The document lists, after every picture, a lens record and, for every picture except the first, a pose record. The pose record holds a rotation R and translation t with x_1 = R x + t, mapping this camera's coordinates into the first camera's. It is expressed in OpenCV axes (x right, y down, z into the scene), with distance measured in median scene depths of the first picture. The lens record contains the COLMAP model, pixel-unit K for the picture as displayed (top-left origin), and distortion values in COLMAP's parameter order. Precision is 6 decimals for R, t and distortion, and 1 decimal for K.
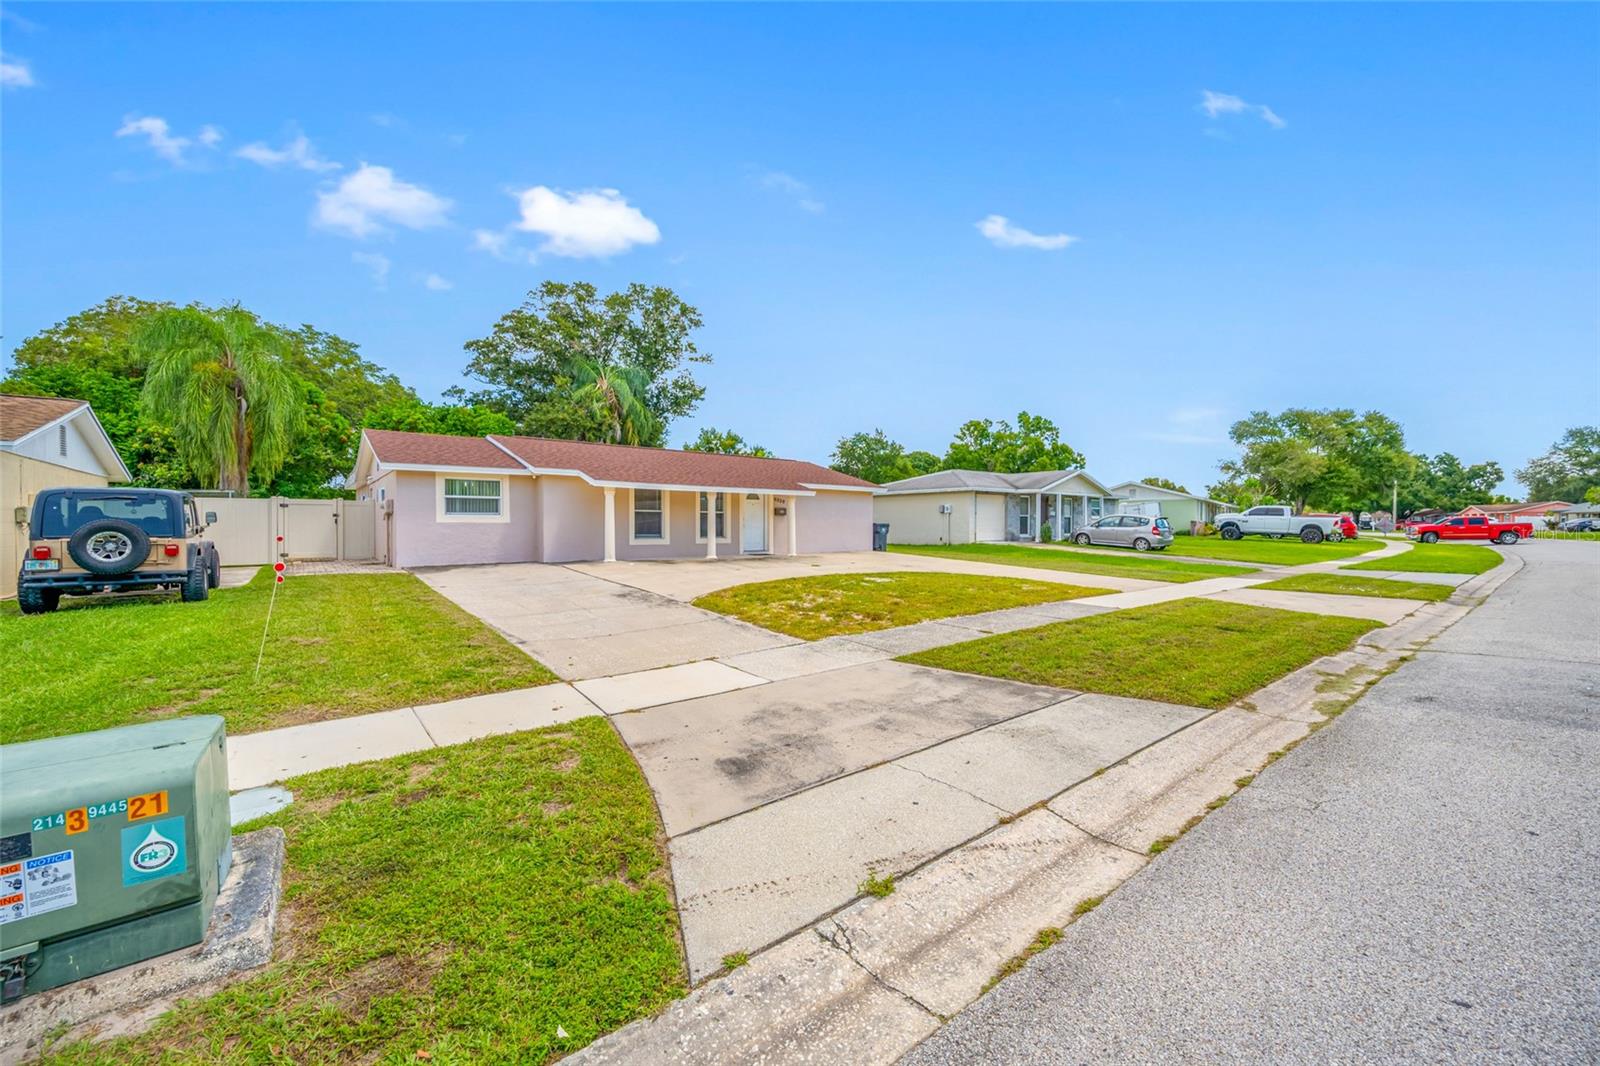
lens RADIAL K [[634.6, 0, 804.5], [0, 634.6, 522.1], [0, 0, 1]] dist [0.001268, 0.000123]
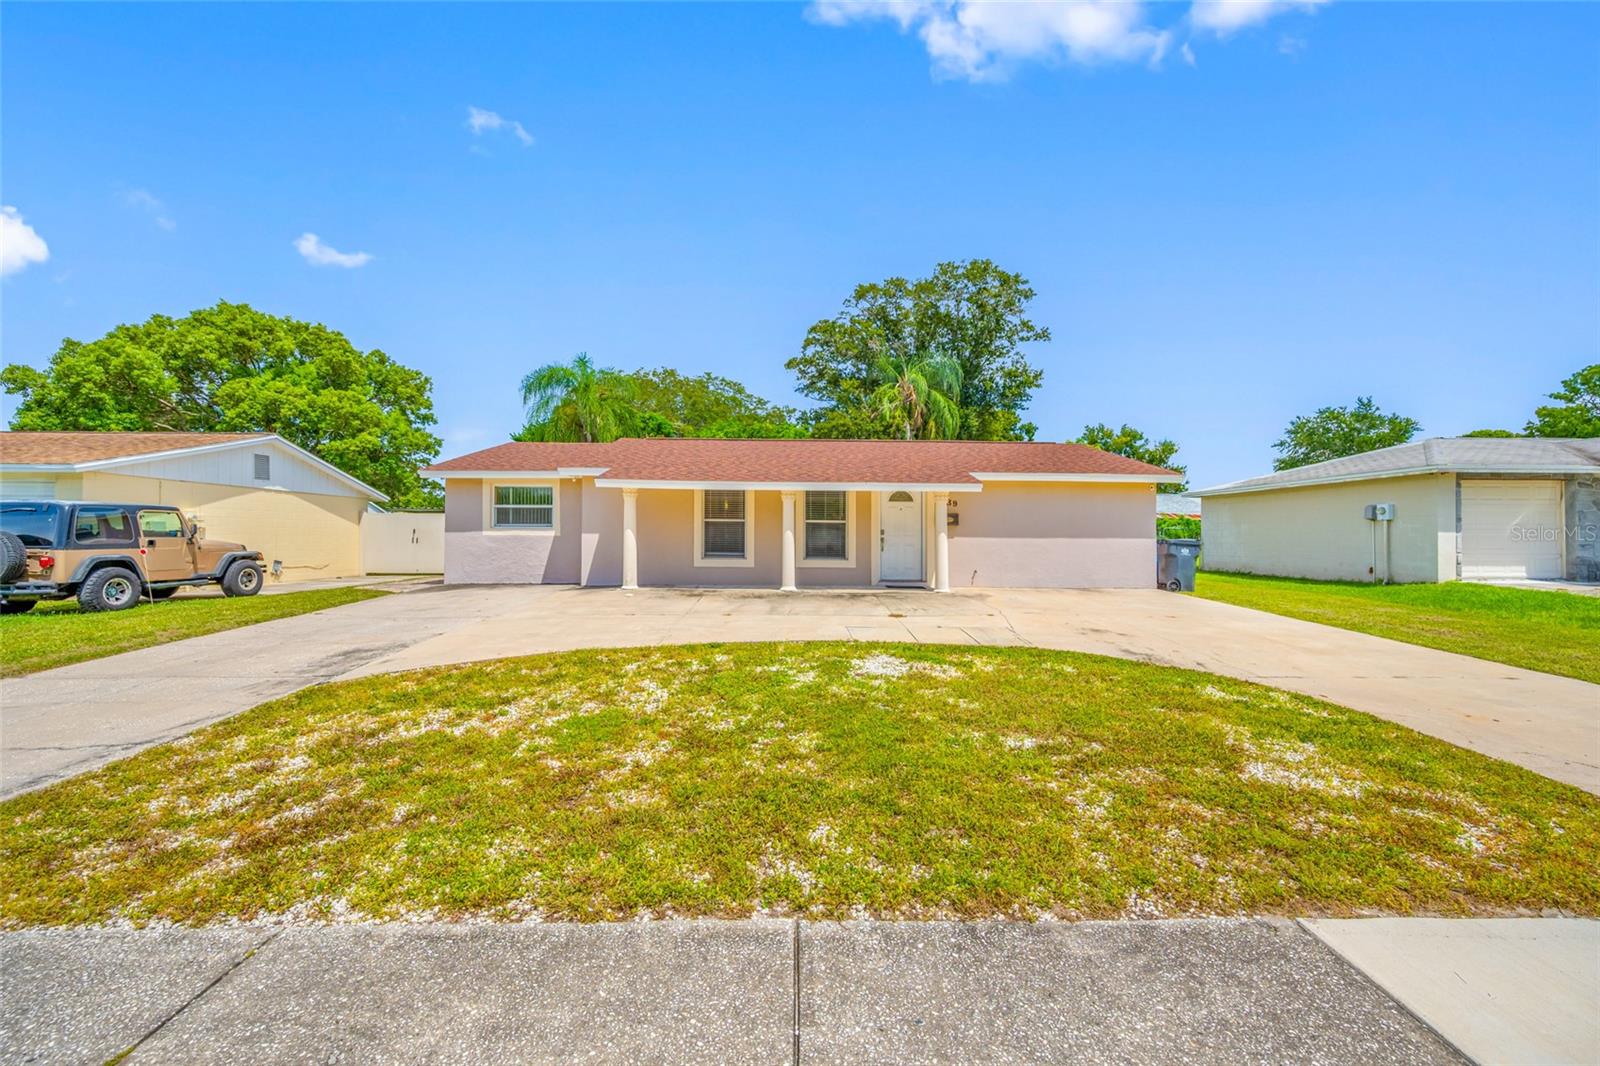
lens RADIAL K [[629.9, 0, 792.0], [0, 629.9, 529.9], [0, 0, 1]] dist [-0.001167, -0.000180]
pose [[0.780815, -0.003794, -0.624751, 0.110323], [-0.002881, 0.999949, -0.009673, -0.000052], [0.624756, 0.009353, 0.780764, 0.197901]]
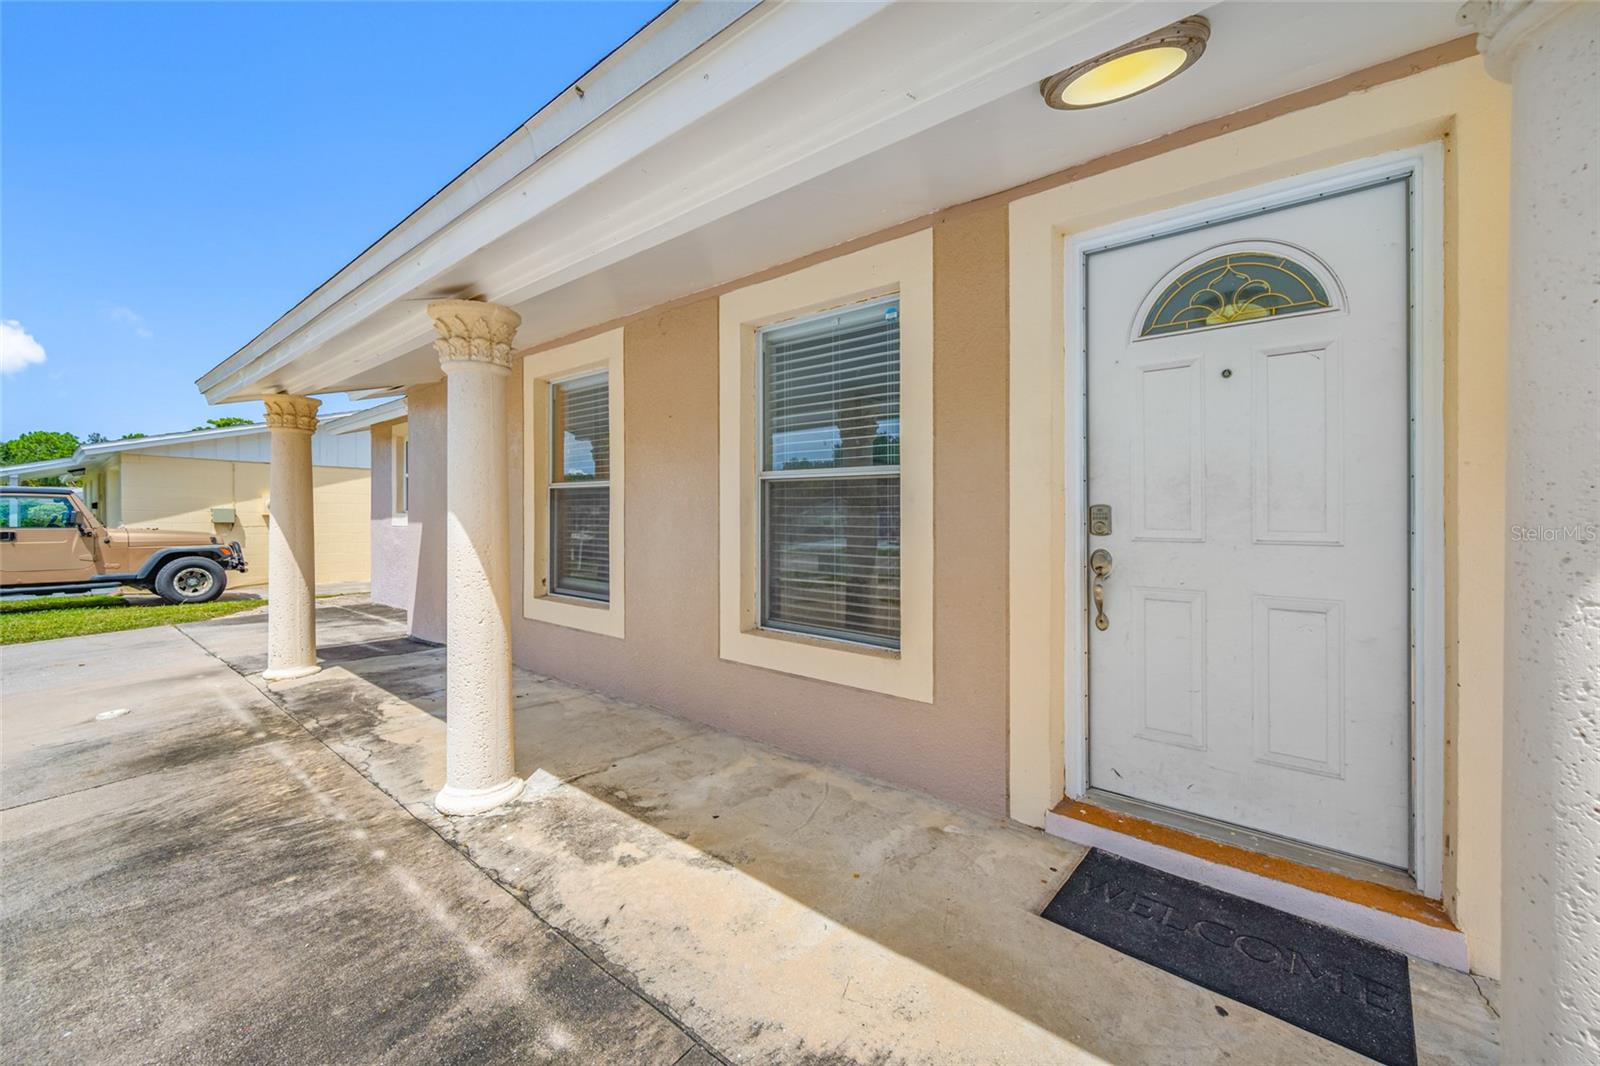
lens RADIAL K [[638.4, 0, 807.1], [0, 638.4, 523.7], [0, 0, 1]] dist [-0.000596, -0.000254]
pose [[0.205318, 0.006843, -0.978671, 0.005437], [-0.002502, 0.999976, 0.006467, -0.001907], [0.978692, 0.001121, 0.205330, 0.418662]]
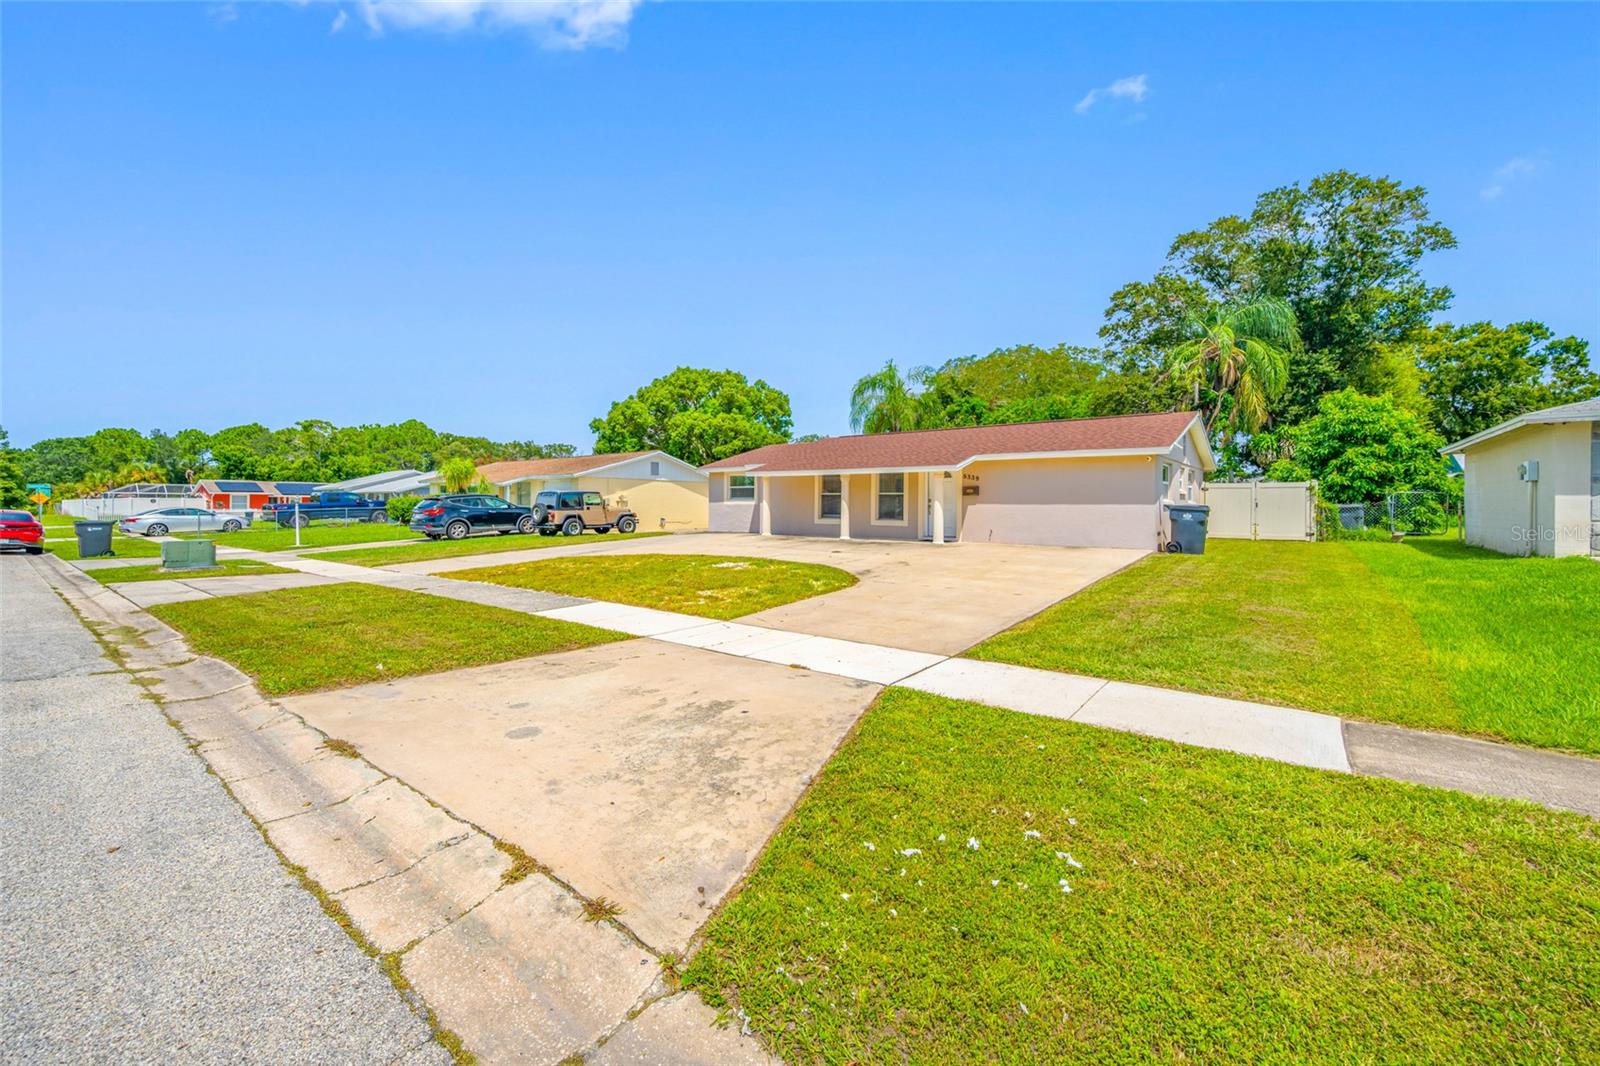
lens RADIAL K [[624.9, 0, 805.7], [0, 624.9, 513.1], [0, 0, 1]] dist [0.000654, -0.000128]
pose [[0.238196, 0.010787, -0.971157, 0.332973], [0.000054, 0.999938, 0.011120, 0.001563], [0.971217, -0.002702, 0.238180, 0.284083]]
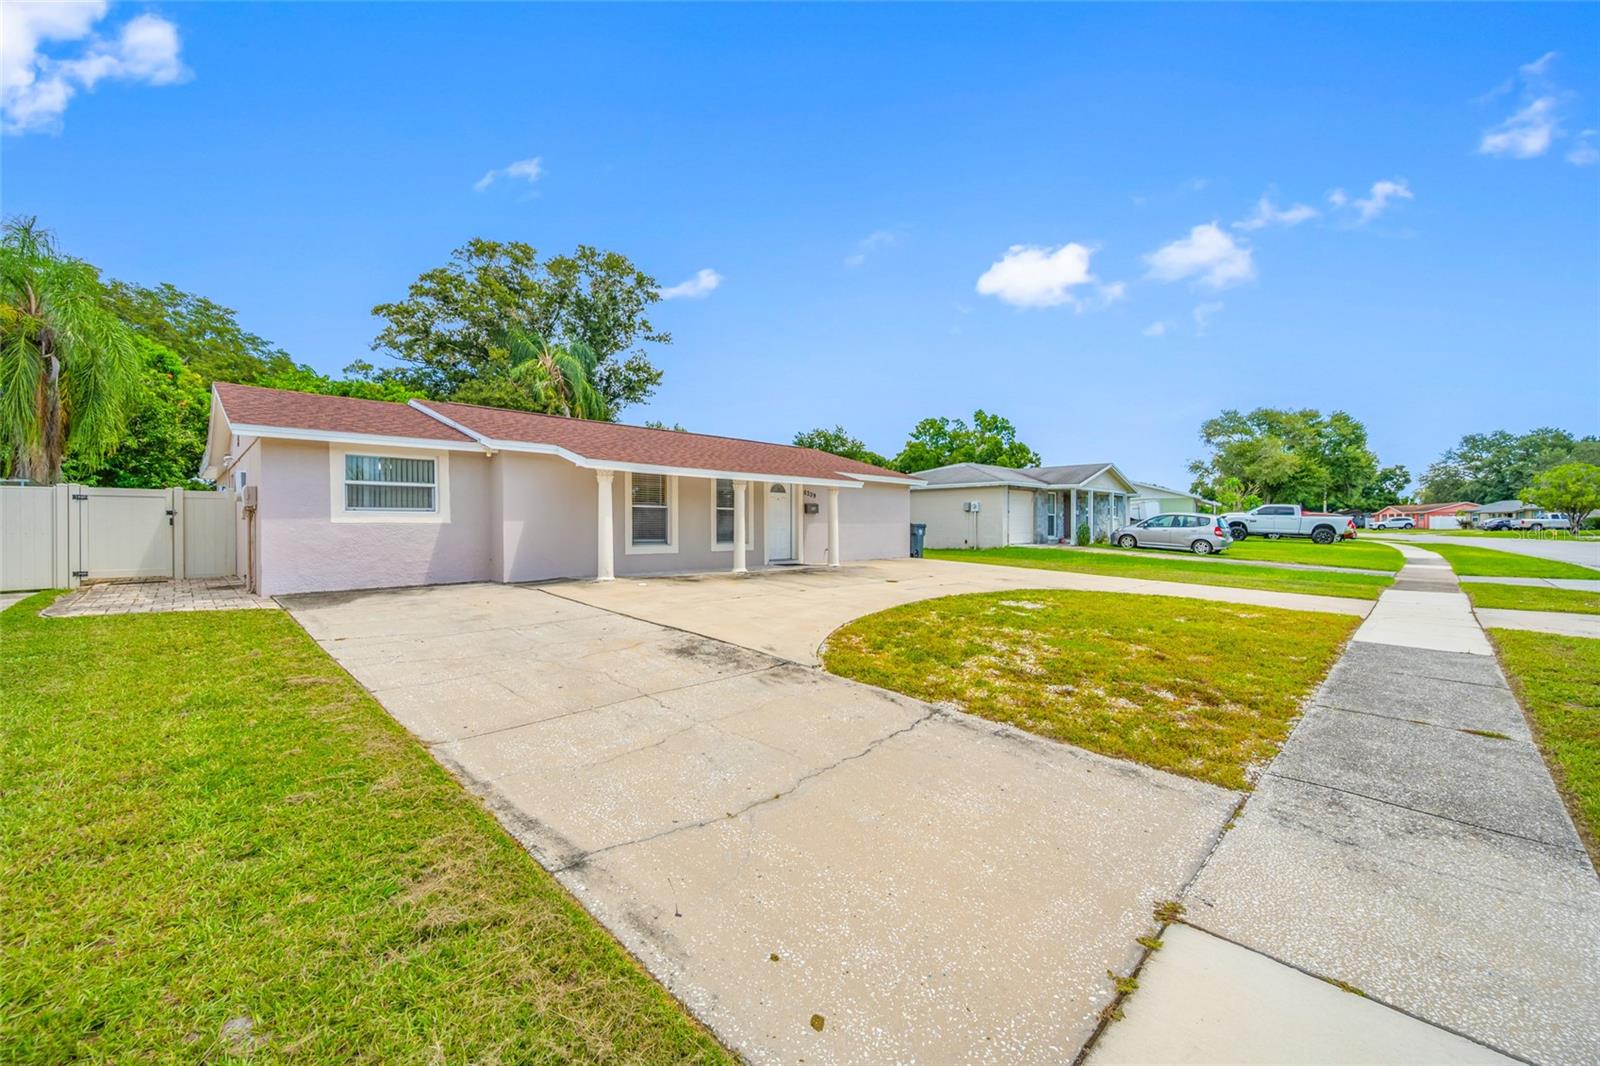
lens RADIAL K [[638.4, 0, 807.1], [0, 638.4, 523.7], [0, 0, 1]] dist [-0.000596, -0.000254]
pose [[0.994152, -0.002329, 0.107968, -0.060485], [0.002270, 0.999997, 0.000668, 0.000702], [-0.107969, -0.000419, 0.994154, 0.108418]]
